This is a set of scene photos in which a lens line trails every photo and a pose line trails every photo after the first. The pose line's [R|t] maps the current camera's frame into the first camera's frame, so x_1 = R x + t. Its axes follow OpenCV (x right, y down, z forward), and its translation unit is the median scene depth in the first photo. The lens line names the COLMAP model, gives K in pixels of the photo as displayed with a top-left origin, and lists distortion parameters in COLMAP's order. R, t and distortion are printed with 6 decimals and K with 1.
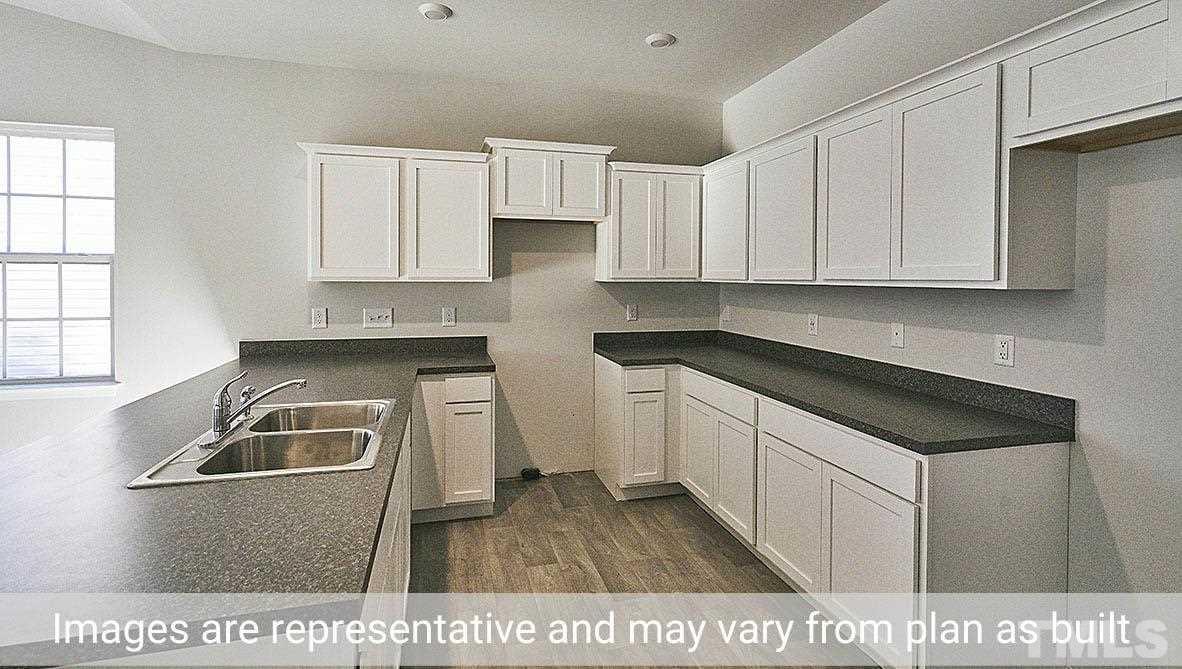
lens RADIAL K [[529.4, 0, 592.7], [0, 529.4, 283.8], [0, 0, 1]] dist [0.001001, -0.000362]
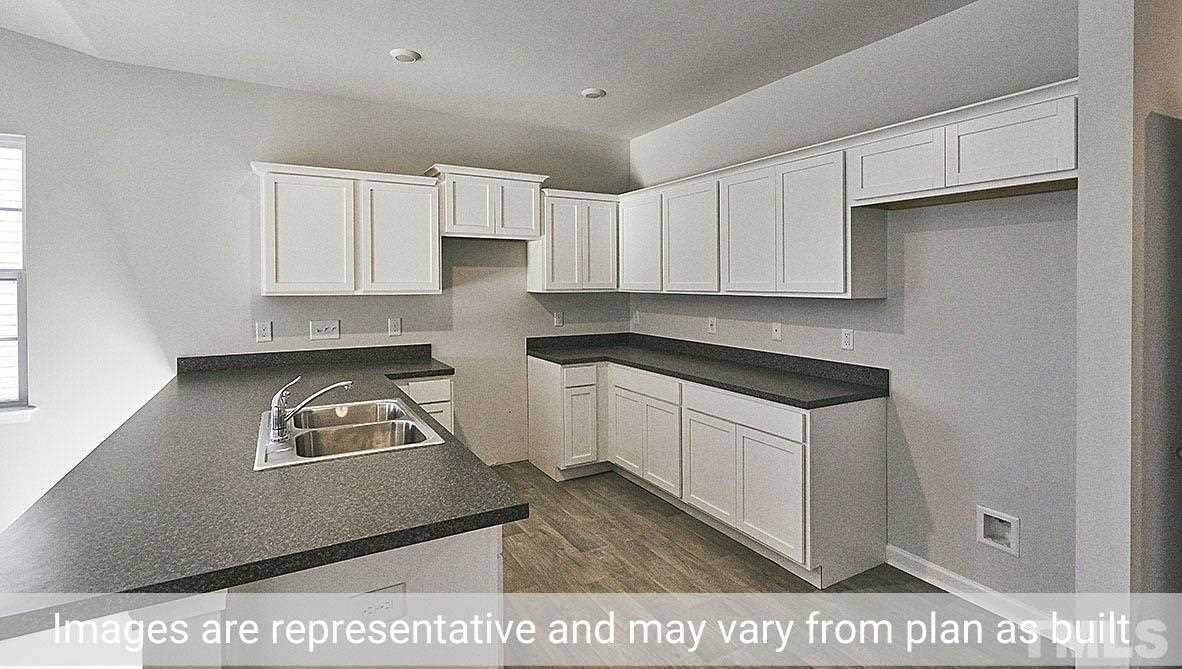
lens RADIAL K [[535.5, 0, 589.8], [0, 535.5, 280.1], [0, 0, 1]] dist [-0.001843, -0.000002]
pose [[0.969101, -0.005779, 0.246597, -0.168135], [0.009555, 0.999855, -0.014119, -0.014723], [-0.246479, 0.016039, 0.969015, -0.159608]]
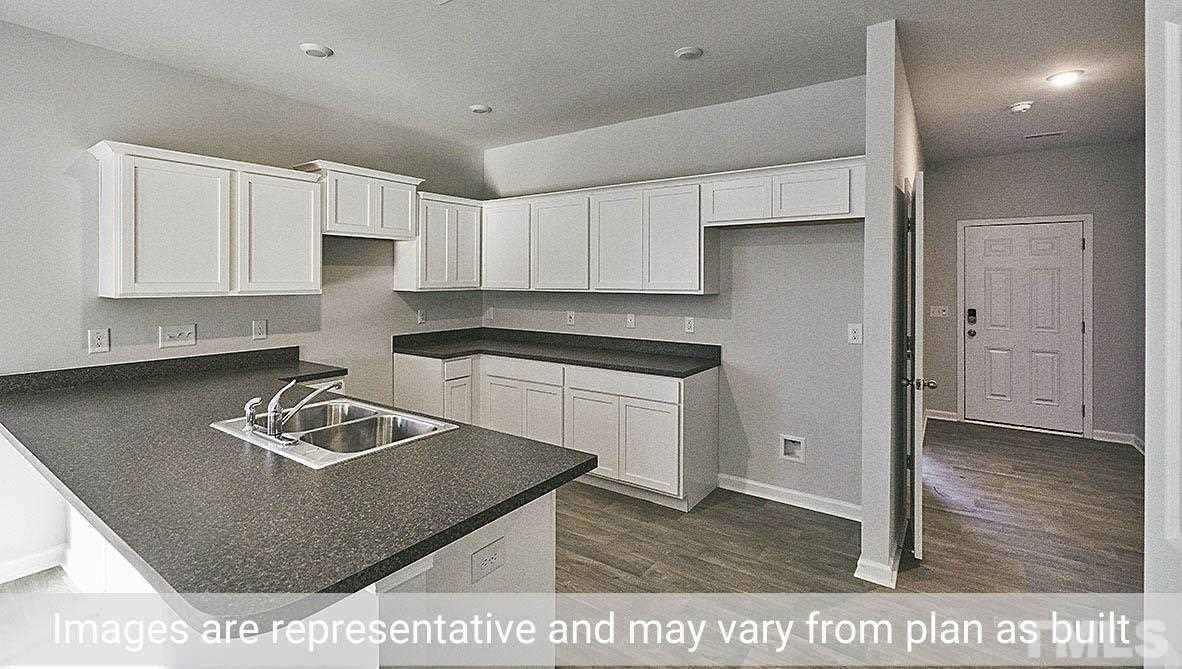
lens RADIAL K [[522.9, 0, 562.5], [0, 522.9, 275.3], [0, 0, 1]] dist [-0.000712, -0.000324]
pose [[0.785453, -0.001411, 0.618920, -0.470481], [0.010590, 0.999882, -0.011160, -0.024774], [-0.618831, 0.015320, 0.785375, -0.137106]]
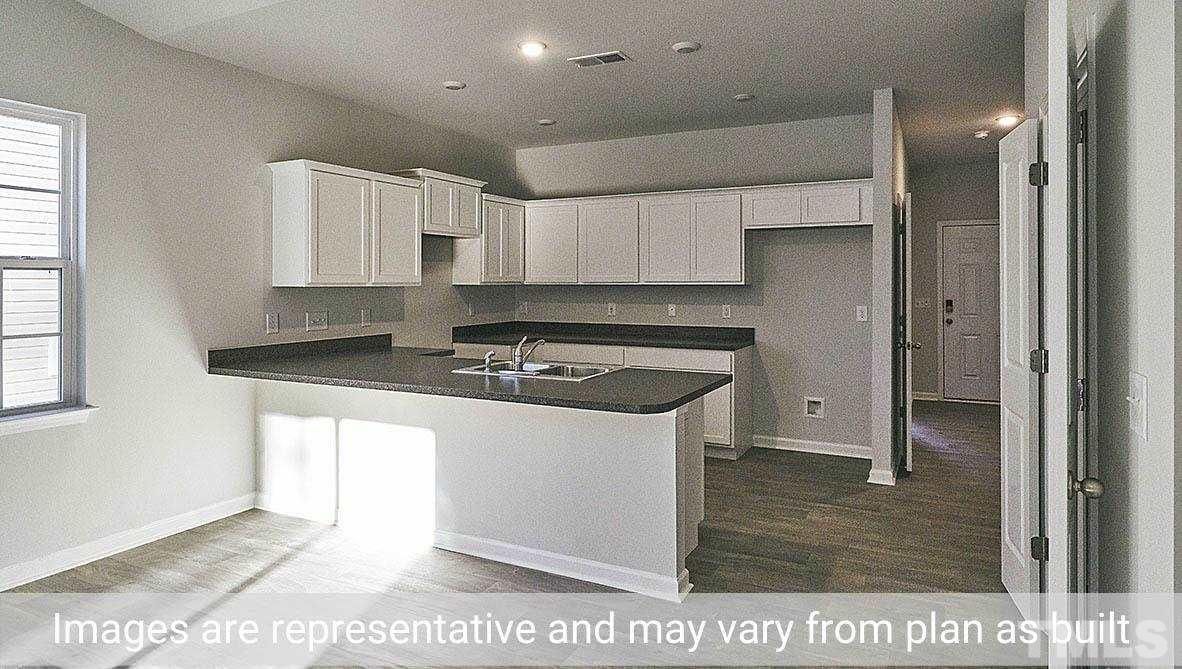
lens RADIAL K [[711.5, 0, 541.8], [0, 711.5, 273.0], [0, 0, 1]] dist [-0.002111, -0.000156]
pose [[0.696700, 0.001518, 0.717361, -1.189709], [0.014682, 0.999758, -0.016376, -0.002273], [-0.717212, 0.021942, 0.696509, -0.343638]]
